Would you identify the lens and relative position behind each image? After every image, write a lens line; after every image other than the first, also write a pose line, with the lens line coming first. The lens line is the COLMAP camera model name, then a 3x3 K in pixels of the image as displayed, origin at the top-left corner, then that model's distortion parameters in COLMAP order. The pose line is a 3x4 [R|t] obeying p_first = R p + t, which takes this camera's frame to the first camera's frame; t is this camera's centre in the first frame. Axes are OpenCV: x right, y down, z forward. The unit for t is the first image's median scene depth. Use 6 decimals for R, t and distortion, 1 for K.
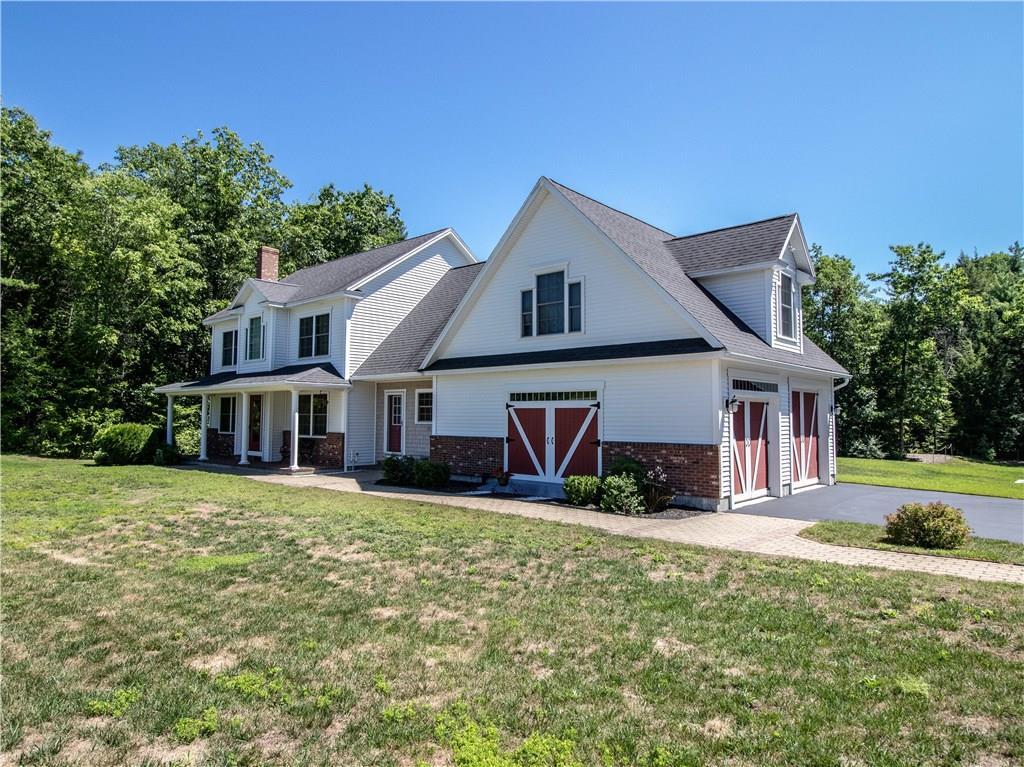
lens RADIAL K [[638.5, 0, 515.5], [0, 638.5, 384.2], [0, 0, 1]] dist [0.001859, 0.003596]
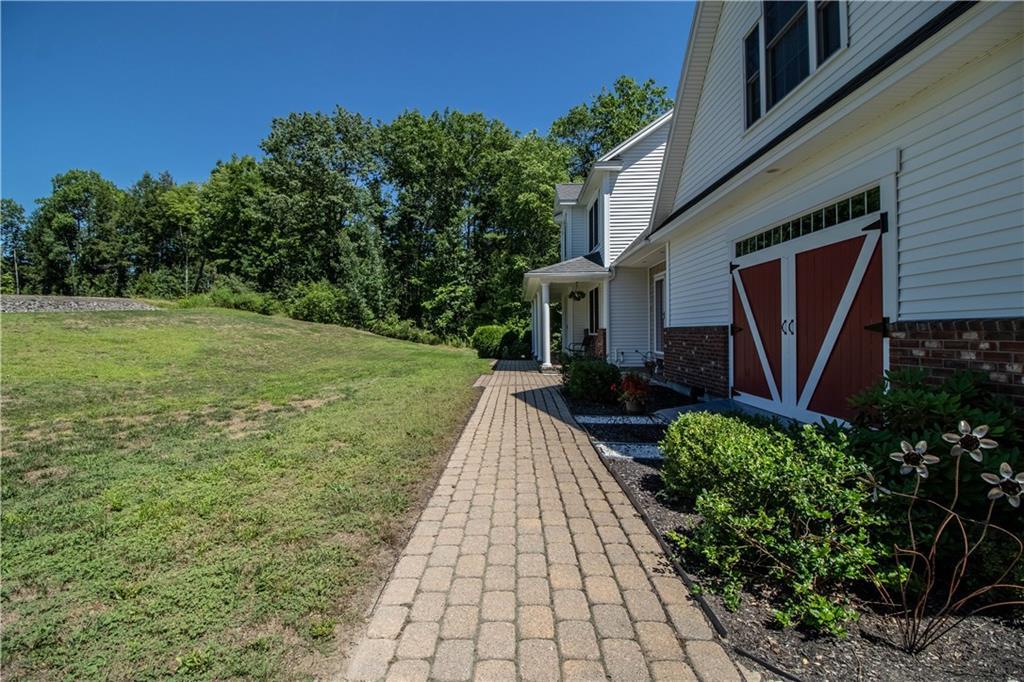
lens RADIAL K [[477.0, 0, 513.3], [0, 477.0, 336.0], [0, 0, 1]] dist [-0.018073, -0.000487]
pose [[0.654758, -0.002363, -0.755835, 0.133693], [0.048766, 0.998044, 0.039125, 0.052513], [0.754263, -0.062477, 0.653593, 0.459237]]
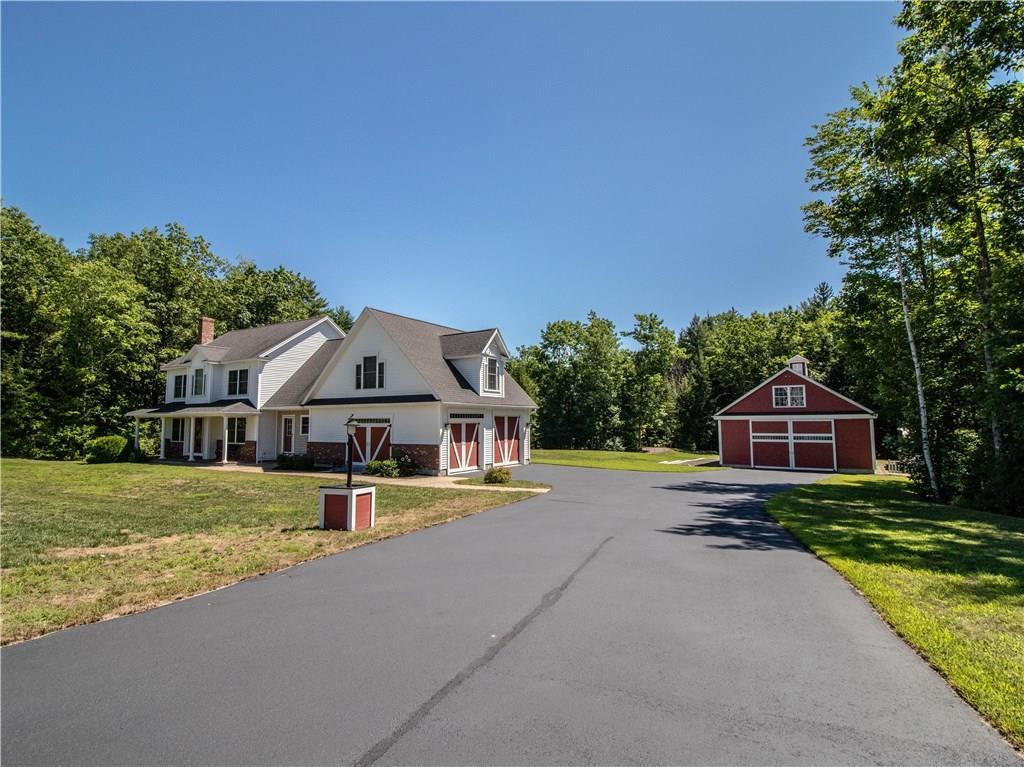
lens RADIAL K [[527.7, 0, 512.1], [0, 527.7, 374.9], [0, 0, 1]] dist [-0.000151, -0.004709]
pose [[0.985535, 0.006082, 0.169361, 0.154083], [0.000213, 0.999311, -0.037126, -0.044036], [-0.169470, 0.036625, 0.984855, -0.473999]]
